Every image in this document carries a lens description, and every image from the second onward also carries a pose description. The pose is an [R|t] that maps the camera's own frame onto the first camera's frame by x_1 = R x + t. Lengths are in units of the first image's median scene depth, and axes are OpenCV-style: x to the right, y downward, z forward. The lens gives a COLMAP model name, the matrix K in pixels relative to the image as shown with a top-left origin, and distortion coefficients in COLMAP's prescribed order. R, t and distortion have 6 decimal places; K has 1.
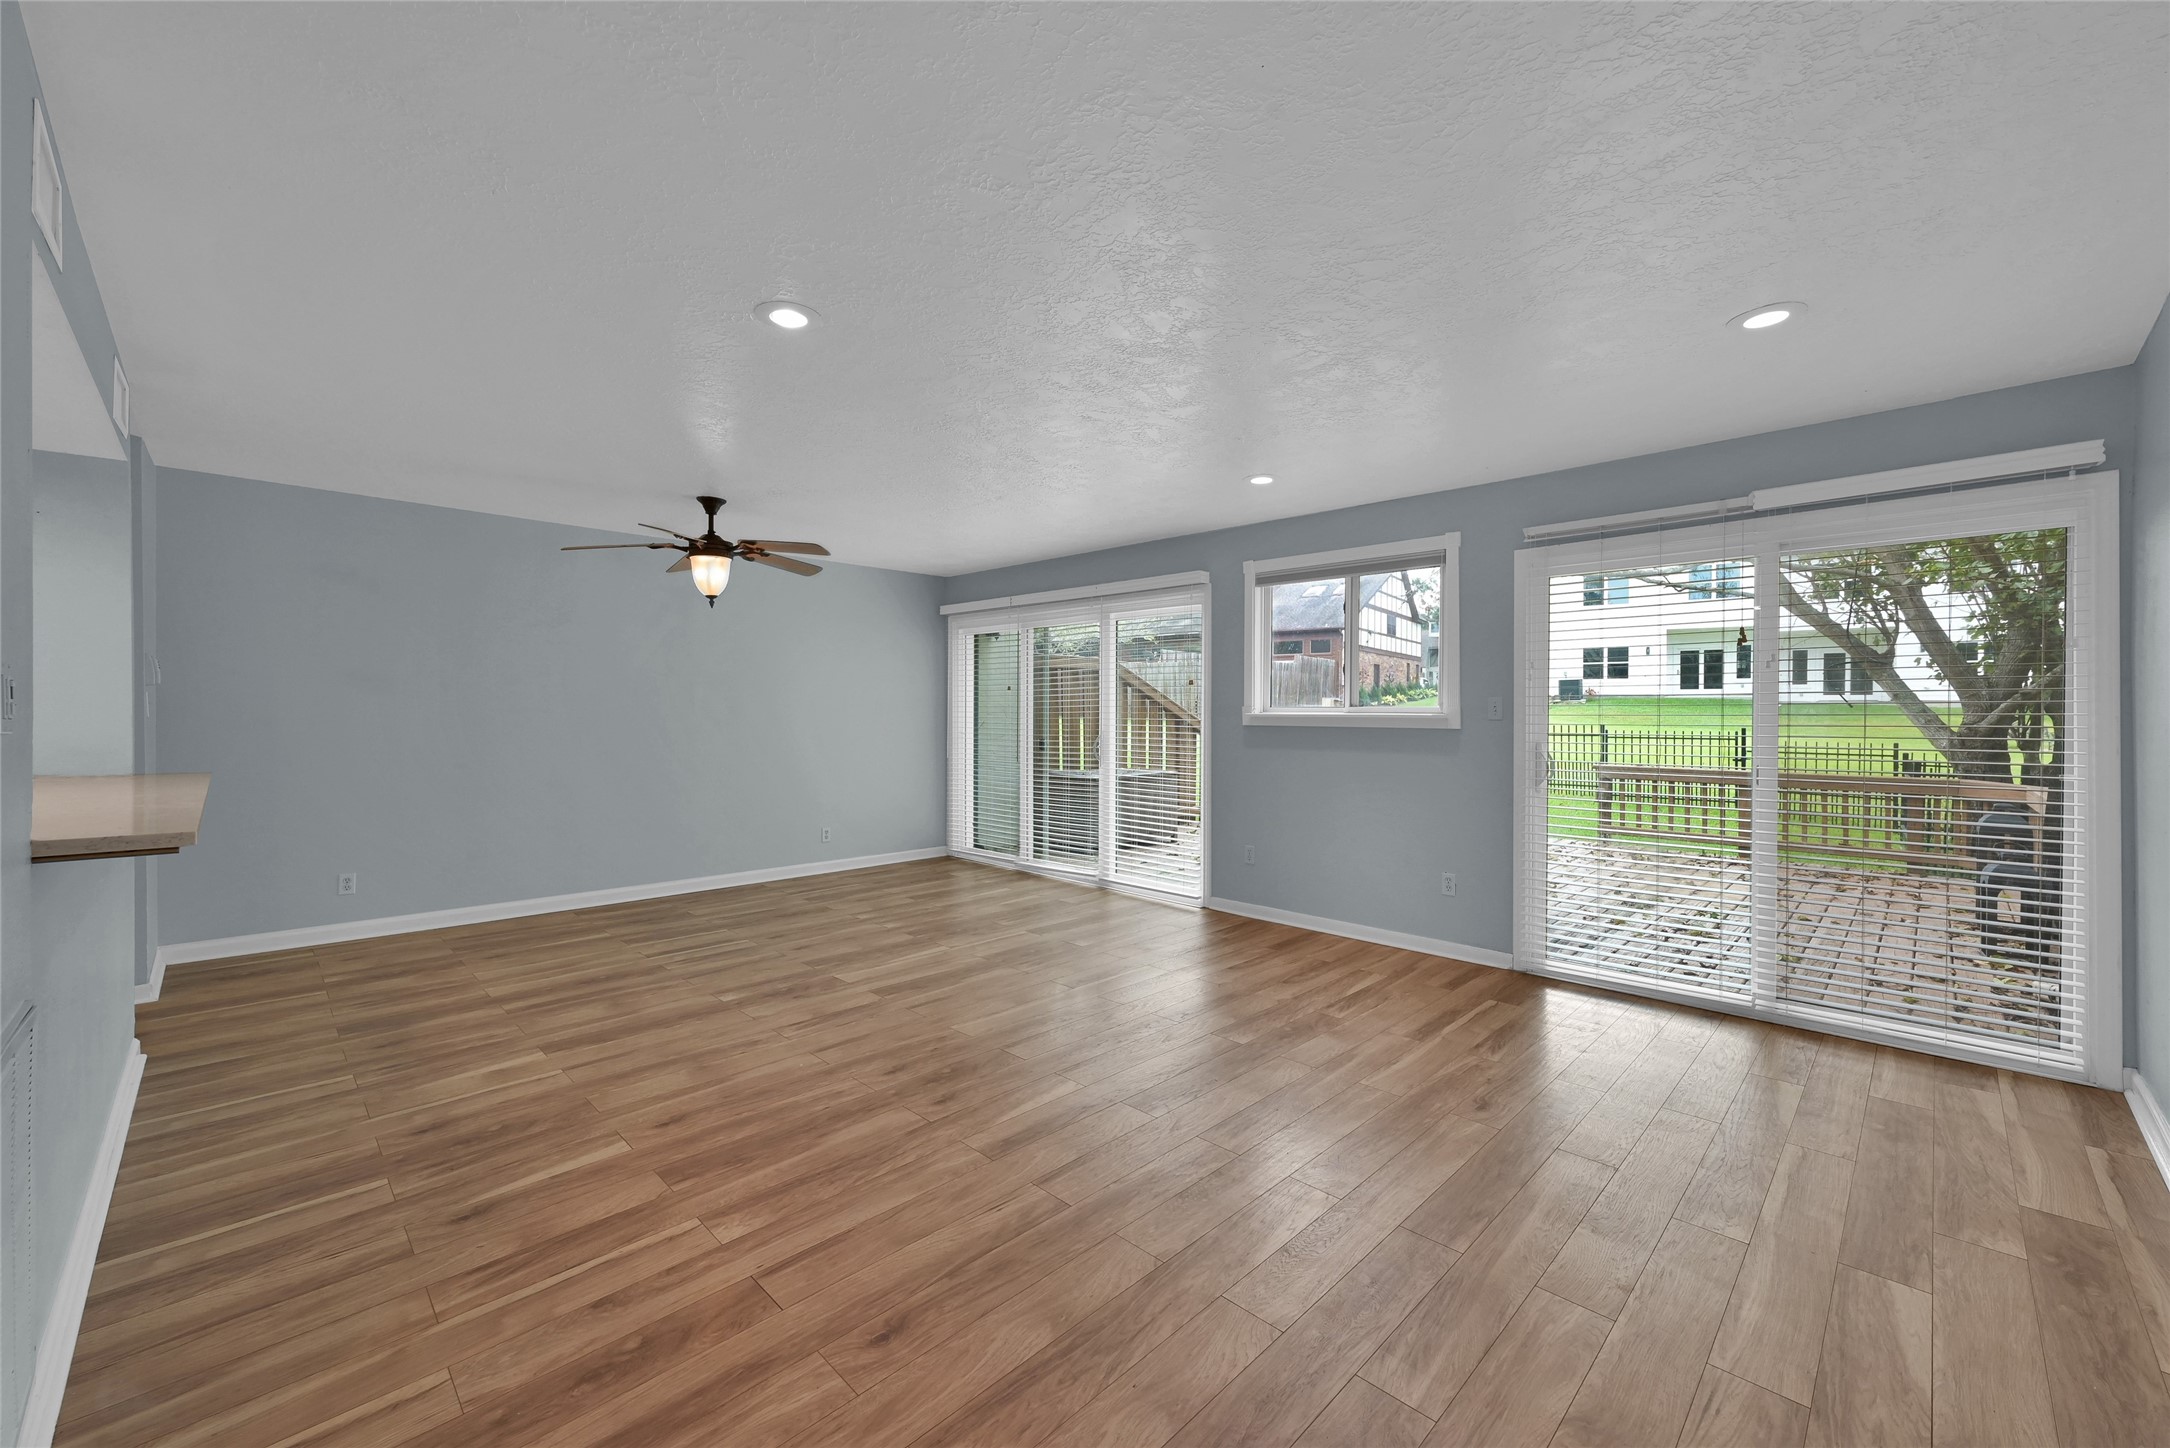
lens RADIAL K [[856.2, 0, 1082.0], [0, 856.2, 717.8], [0, 0, 1]] dist [-0.000999, -0.000153]
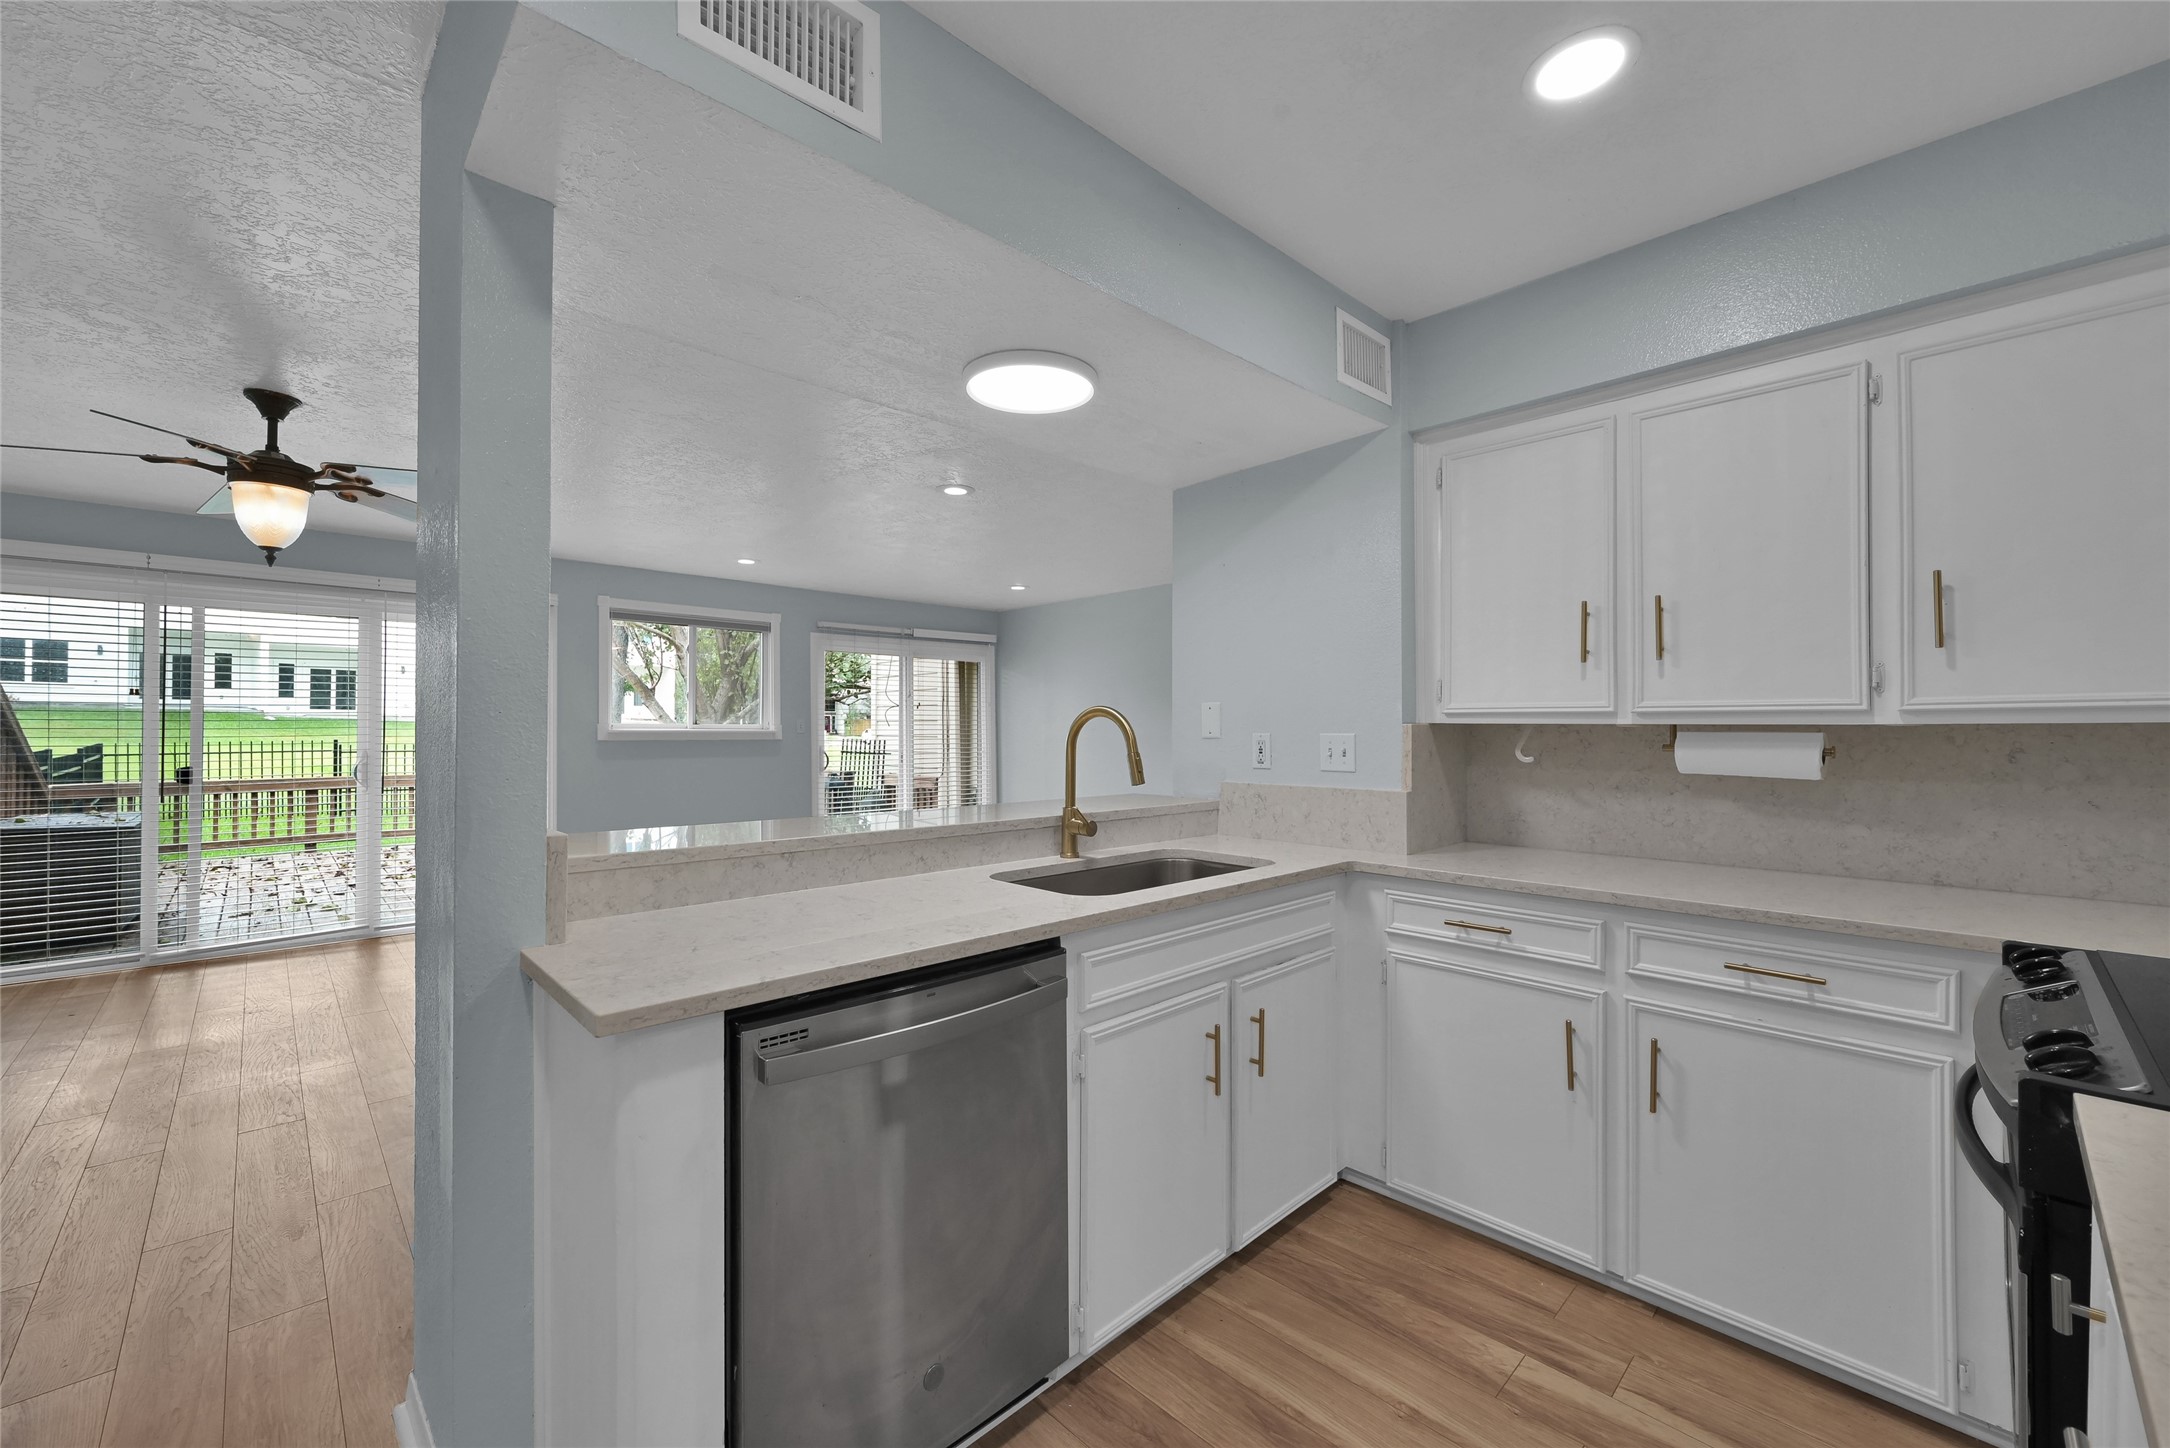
lens RADIAL K [[859.0, 0, 1085.0], [0, 859.0, 724.0], [0, 0, 1]] dist [-0.000844, 0.000227]
pose [[0.015709, 0.003745, 0.999870, -1.362197], [0.004170, 0.999984, -0.003811, -0.007399], [-0.999868, 0.004229, 0.015693, 0.498346]]
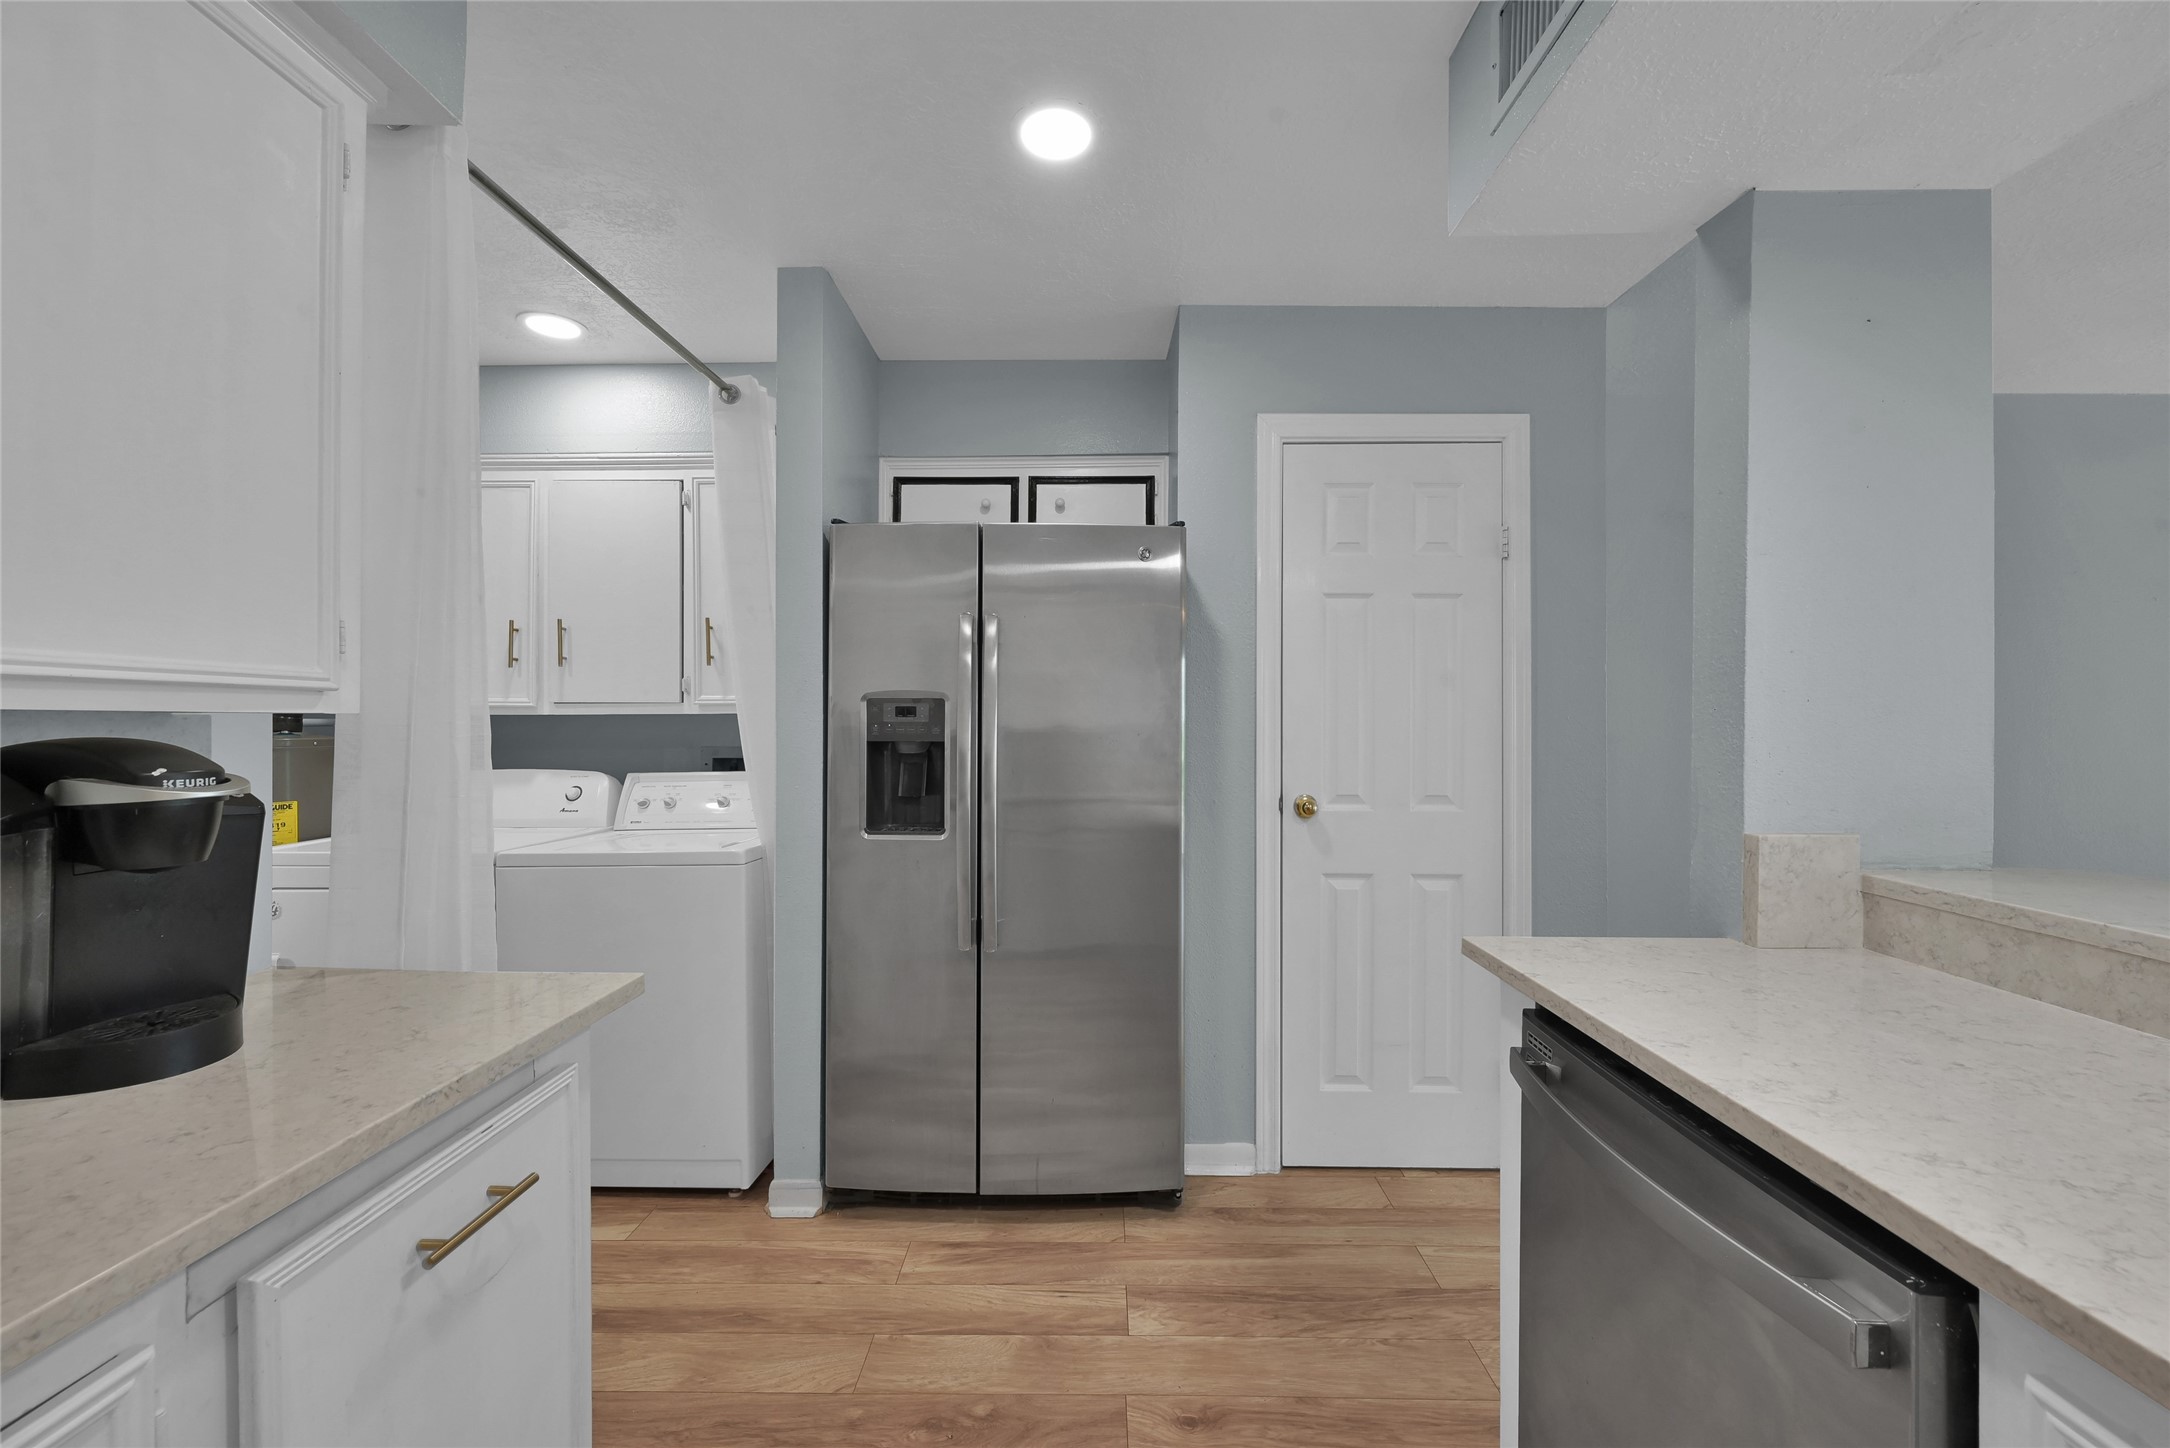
lens RADIAL K [[849.4, 0, 1086.1], [0, 849.4, 716.7], [0, 0, 1]] dist [-0.022360, -0.000120]
pose [[0.698293, -0.003270, -0.715805, -0.921074], [-0.005185, 0.999940, -0.009626, -0.006181], [0.715793, 0.010433, 0.698234, 0.279175]]
